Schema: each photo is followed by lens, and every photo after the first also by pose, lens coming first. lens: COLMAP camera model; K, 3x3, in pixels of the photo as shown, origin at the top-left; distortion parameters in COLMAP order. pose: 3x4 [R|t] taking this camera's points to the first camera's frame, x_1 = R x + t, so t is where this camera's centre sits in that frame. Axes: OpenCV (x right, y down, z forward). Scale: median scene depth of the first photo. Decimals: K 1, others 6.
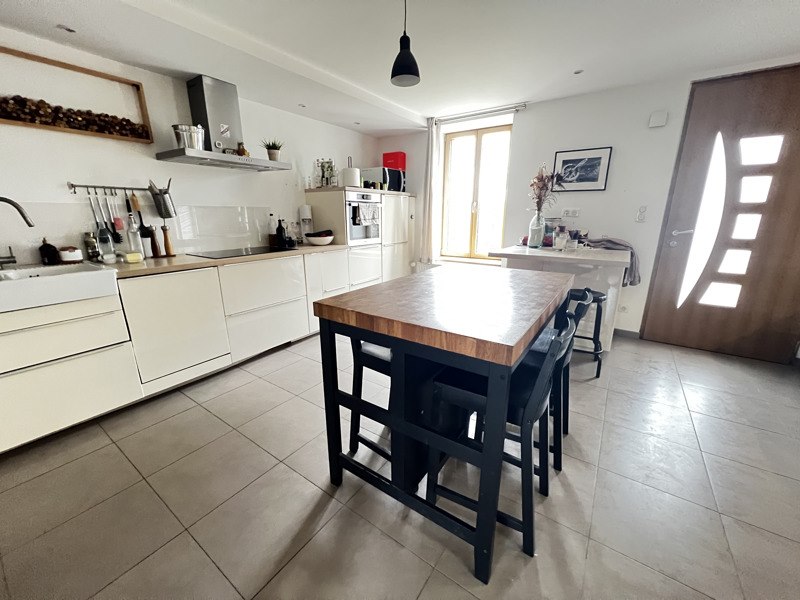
lens RADIAL K [[319.4, 0, 397.7], [0, 319.4, 299.4], [0, 0, 1]] dist [-0.000545, -0.000198]
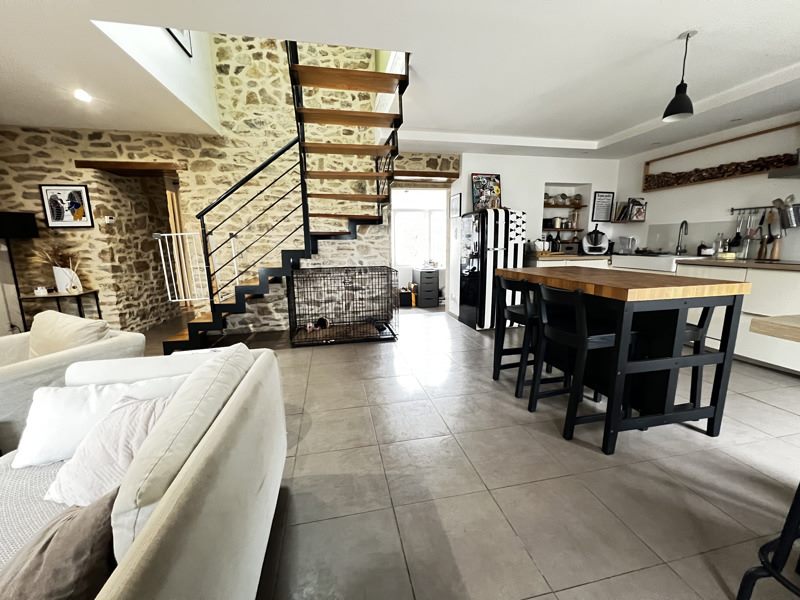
lens RADIAL K [[319.4, 0, 397.7], [0, 319.4, 299.4], [0, 0, 1]] dist [-0.000545, -0.000198]
pose [[-0.686929, 0.140572, -0.712999, 1.180421], [-0.173270, 0.921138, 0.348542, -0.183973], [0.705766, 0.362965, -0.608400, 0.837291]]
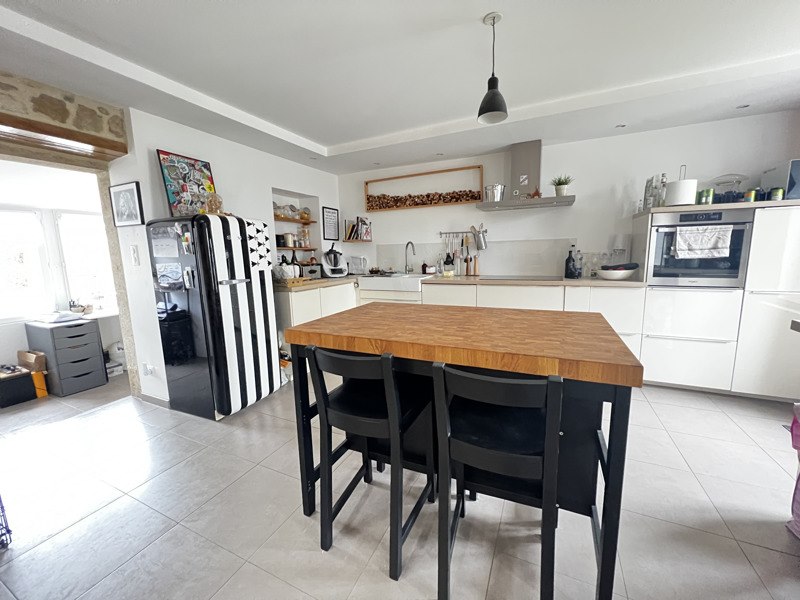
lens RADIAL K [[319.4, 0, 397.7], [0, 319.4, 299.4], [0, 0, 1]] dist [-0.000545, -0.000198]
pose [[0.166178, 0.145253, -0.975339, 0.703145], [-0.231179, 0.967265, 0.104663, -0.108096], [0.958614, 0.208085, 0.194318, 0.422853]]
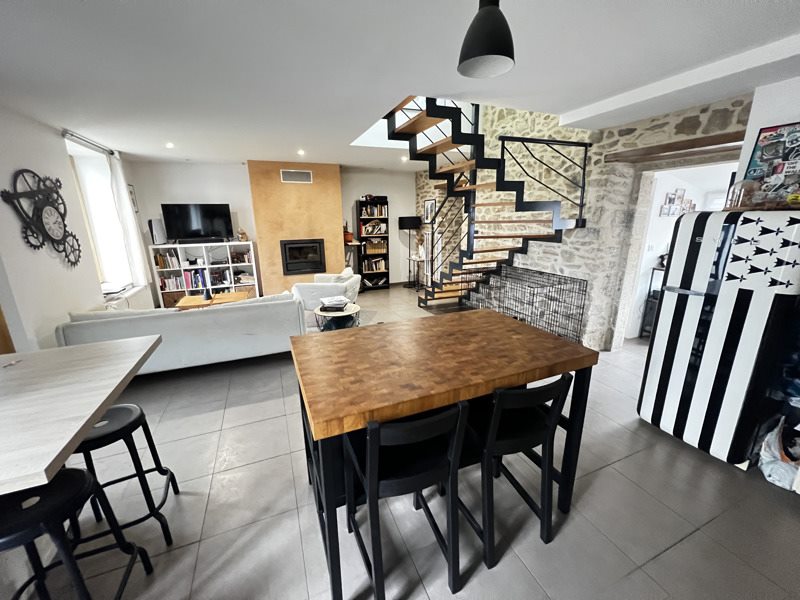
lens RADIAL K [[319.4, 0, 397.7], [0, 319.4, 299.4], [0, 0, 1]] dist [-0.000545, -0.000198]
pose [[-0.844511, -0.125923, 0.520523, -0.134716], [0.149344, 0.878030, 0.454709, -0.410702], [-0.514293, 0.461744, -0.722700, 1.110996]]
